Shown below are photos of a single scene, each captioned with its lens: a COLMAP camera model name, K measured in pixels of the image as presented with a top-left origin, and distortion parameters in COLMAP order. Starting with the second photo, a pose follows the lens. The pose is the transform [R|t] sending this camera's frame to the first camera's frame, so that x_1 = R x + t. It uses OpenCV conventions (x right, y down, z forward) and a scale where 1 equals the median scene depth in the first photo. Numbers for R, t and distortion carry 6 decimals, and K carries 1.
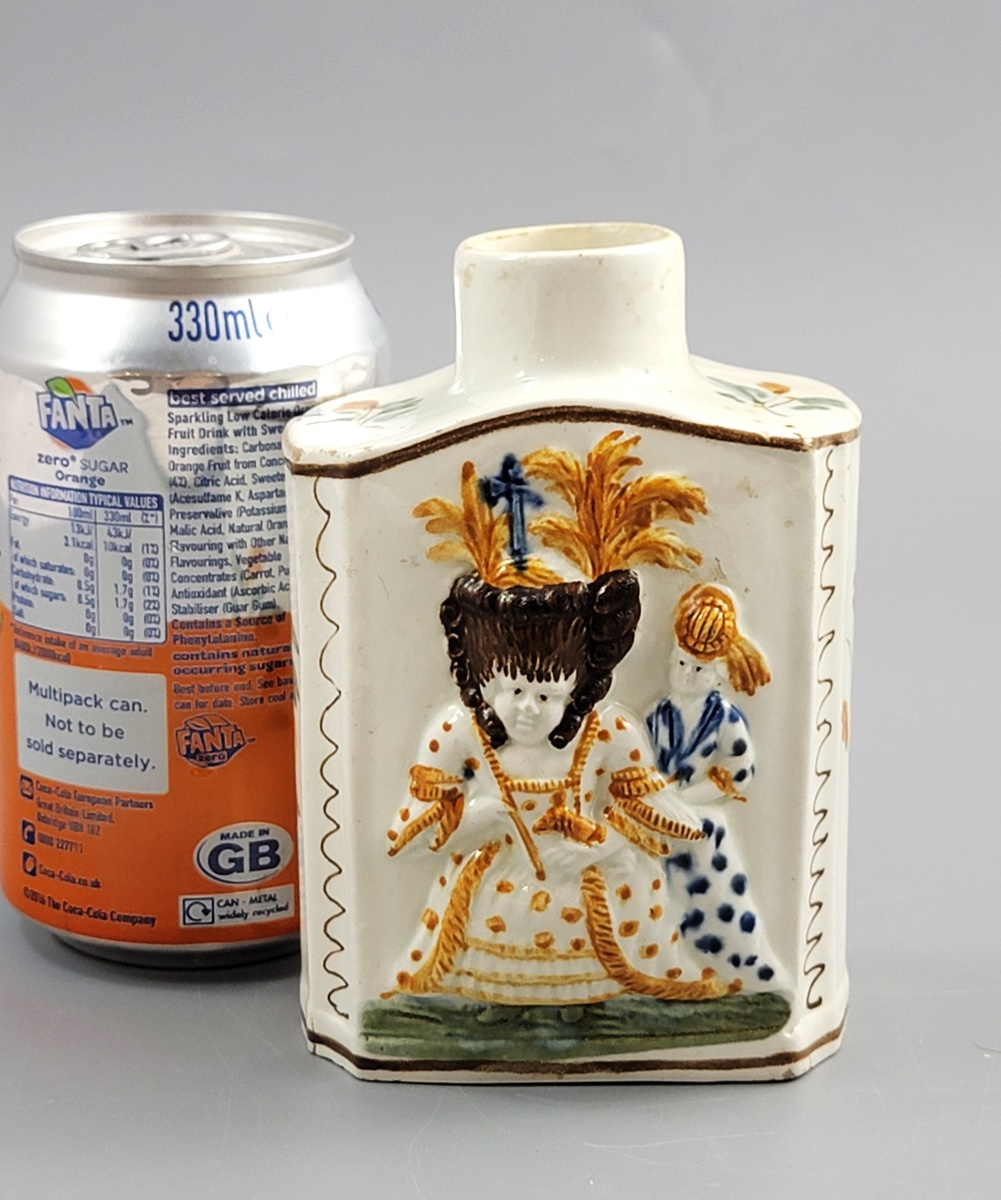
lens RADIAL K [[3059.4, 0, 500.4], [0, 3059.4, 602.2], [0, 0, 1]] dist [0.089914, 0.000000]
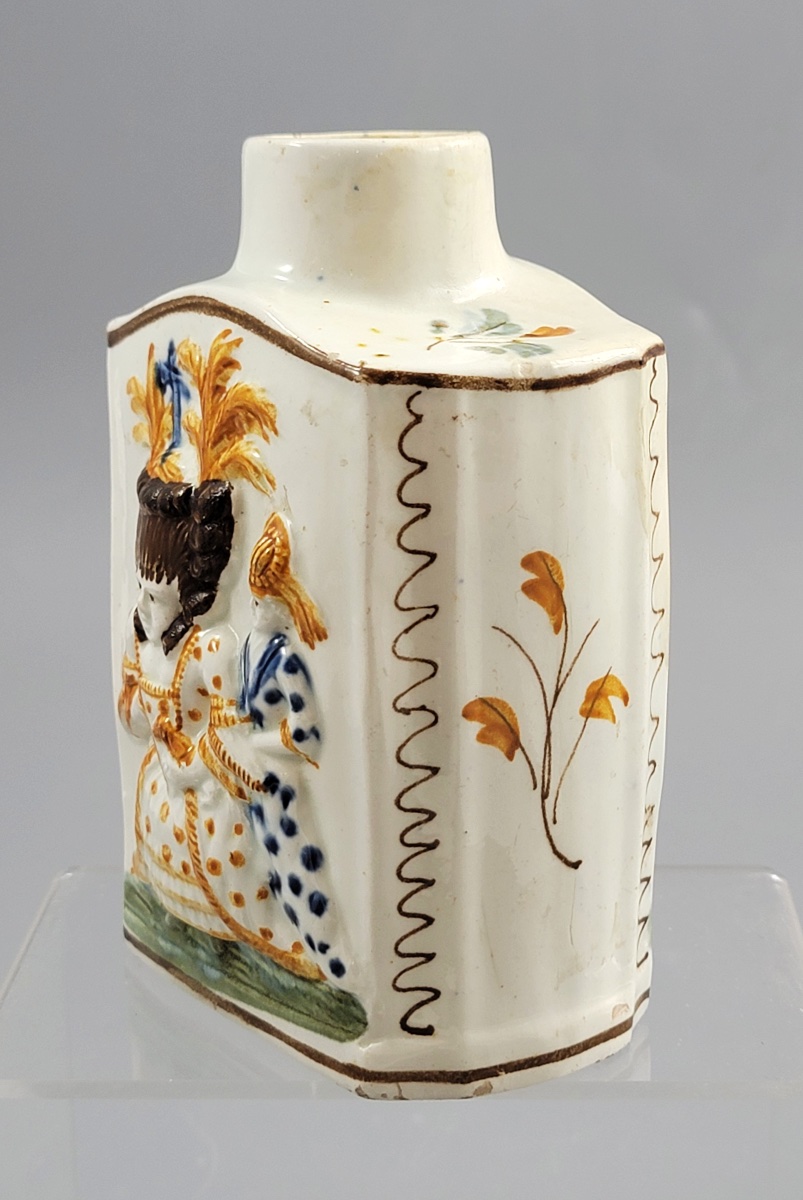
lens RADIAL K [[2517.9, 0, 408.5], [0, 2517.9, 594.7], [0, 0, 1]] dist [0.103009, 0.000000]
pose [[0.588863, 0.205413, -0.781695, 0.669476], [-0.201863, 0.973892, 0.103852, -0.066817], [0.782619, 0.096641, 0.614954, 0.572423]]
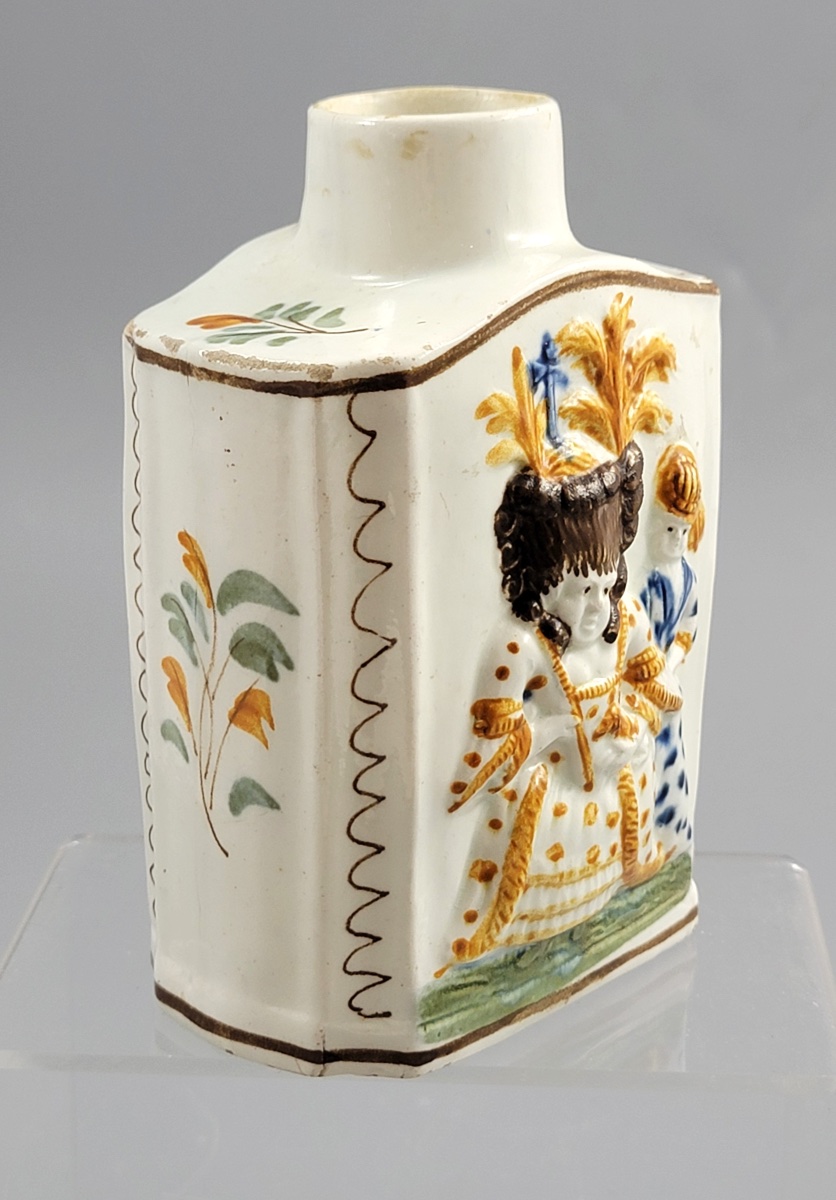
lens RADIAL K [[2535.8, 0, 422.6], [0, 2535.8, 589.7], [0, 0, 1]] dist [0.099711, 0.000000]
pose [[0.636260, -0.193998, 0.746685, -0.584700], [0.186591, 0.977828, 0.095055, -0.051420], [-0.748570, 0.078845, 0.658351, 0.533198]]
